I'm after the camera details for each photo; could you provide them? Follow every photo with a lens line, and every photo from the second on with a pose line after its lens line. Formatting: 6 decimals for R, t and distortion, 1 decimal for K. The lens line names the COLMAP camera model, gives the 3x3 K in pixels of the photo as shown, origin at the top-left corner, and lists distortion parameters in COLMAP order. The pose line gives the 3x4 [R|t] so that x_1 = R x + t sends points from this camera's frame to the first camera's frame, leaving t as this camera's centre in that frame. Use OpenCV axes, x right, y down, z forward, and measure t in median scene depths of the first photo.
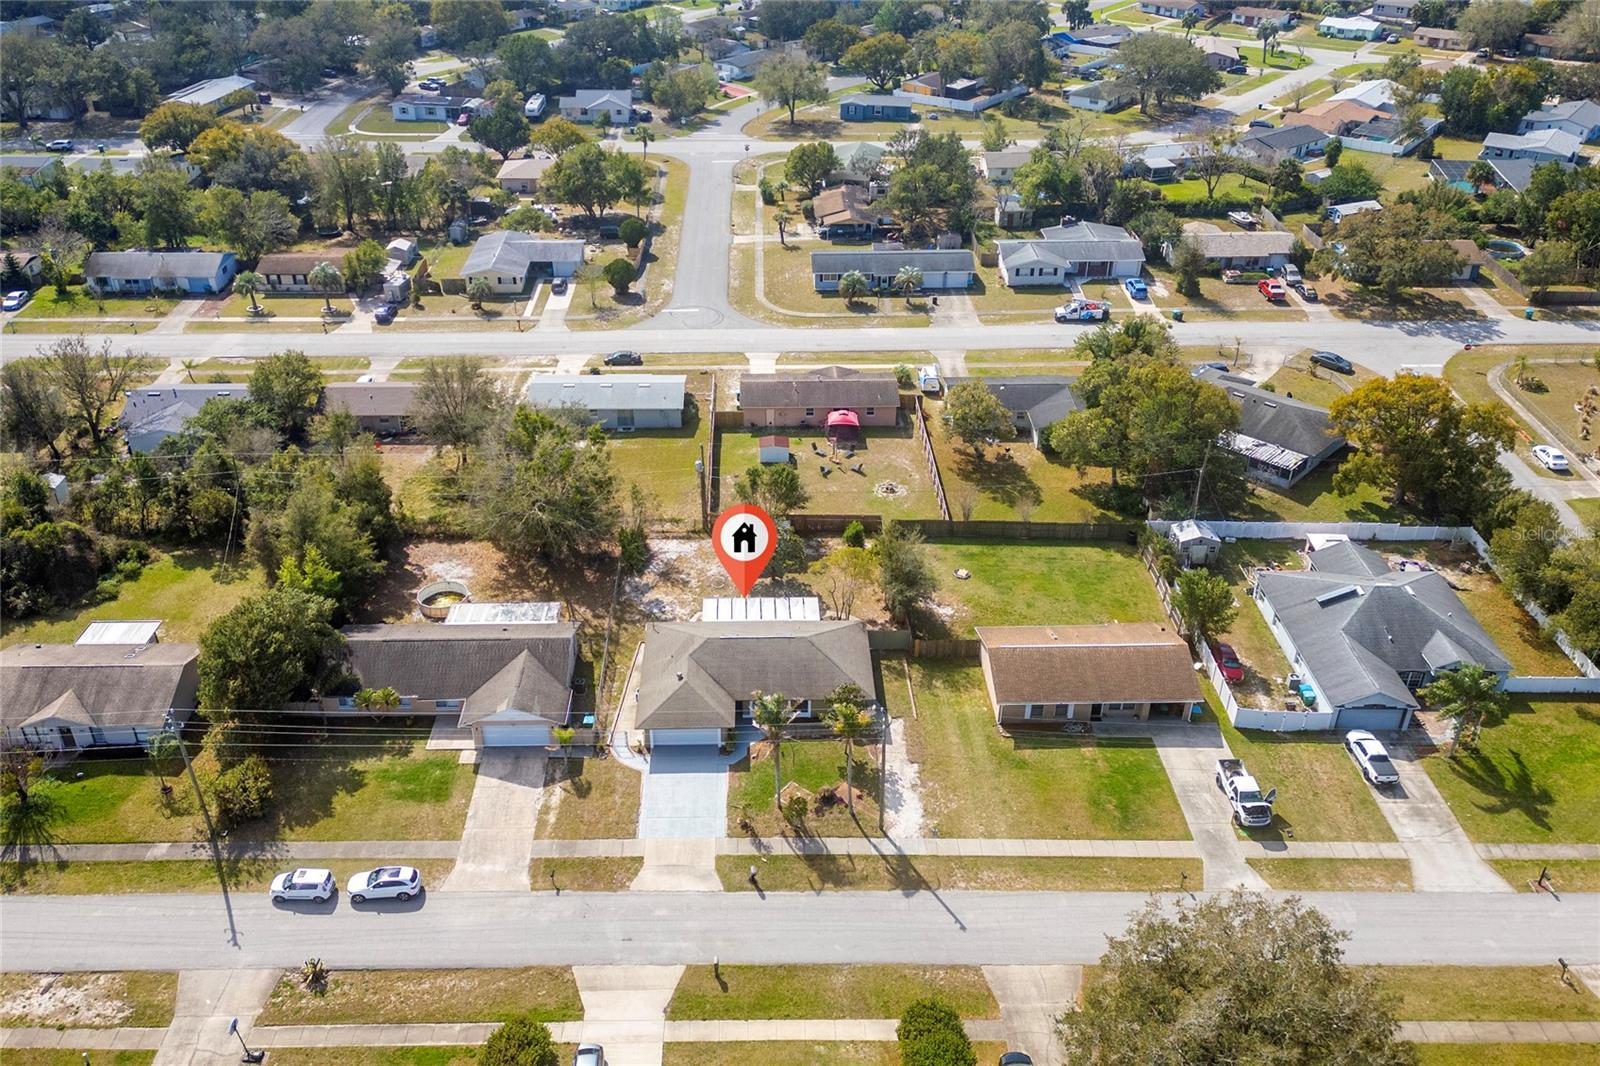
lens RADIAL K [[1308.8, 0, 772.2], [0, 1308.8, 532.8], [0, 0, 1]] dist [0.102569, -0.125289]
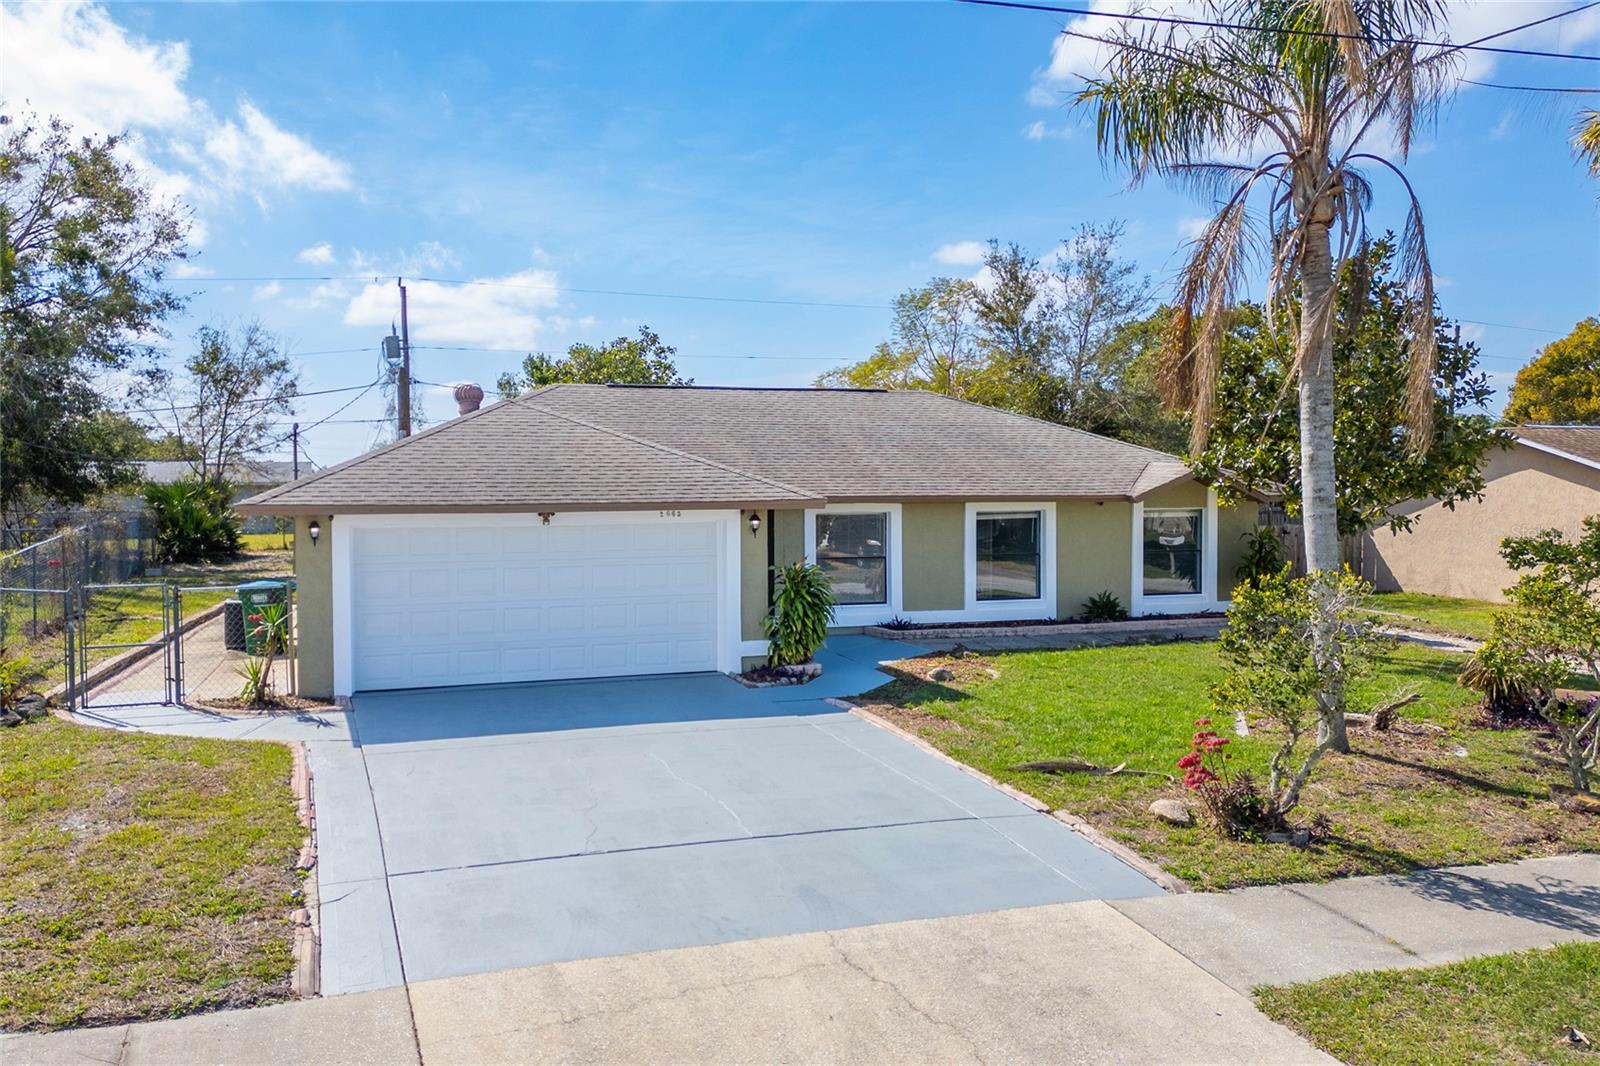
lens RADIAL K [[1353.8, 0, 766.7], [0, 1353.8, 531.7], [0, 0, 1]] dist [0.044414, -0.016242]
pose [[0.948343, -0.014520, 0.316914, -0.092029], [0.166879, 0.872412, -0.459401, 0.226376], [-0.269809, 0.488556, 0.829769, 0.814592]]
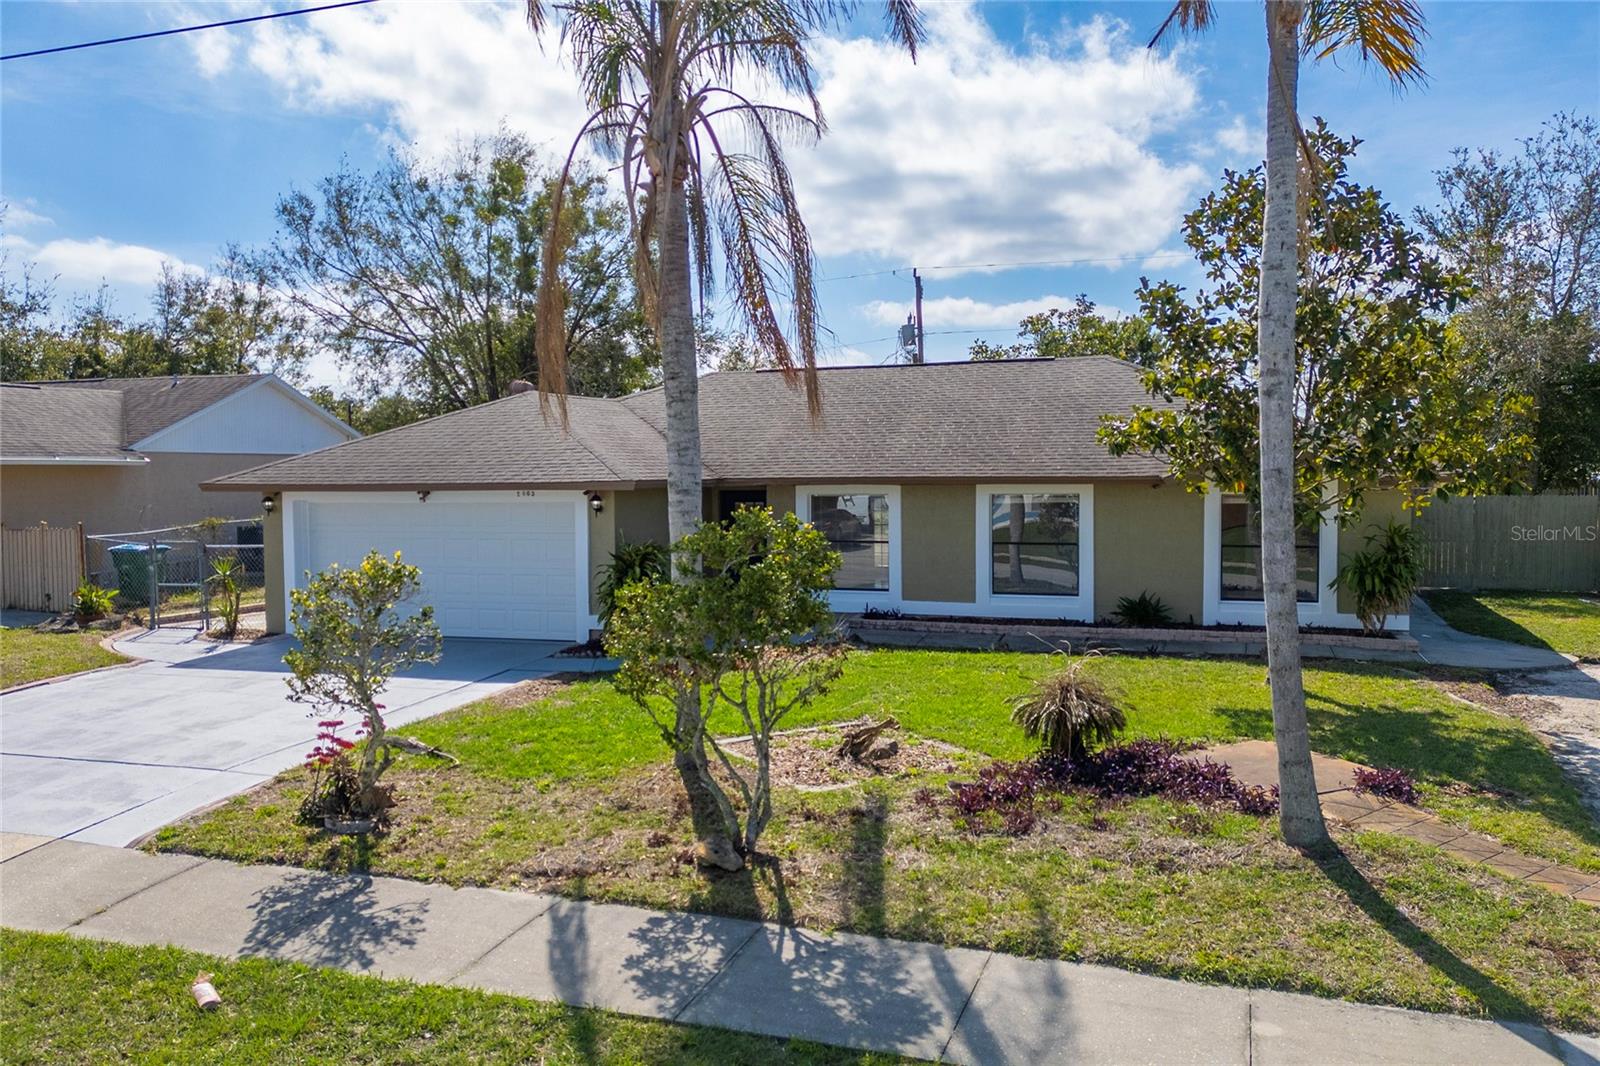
lens RADIAL K [[1353.8, 0, 766.7], [0, 1353.8, 531.7], [0, 0, 1]] dist [0.044414, -0.016242]
pose [[0.939542, 0.008218, -0.342336, 0.052282], [-0.169644, 0.879582, -0.444474, 0.226296], [0.297460, 0.475677, 0.827798, 0.815577]]
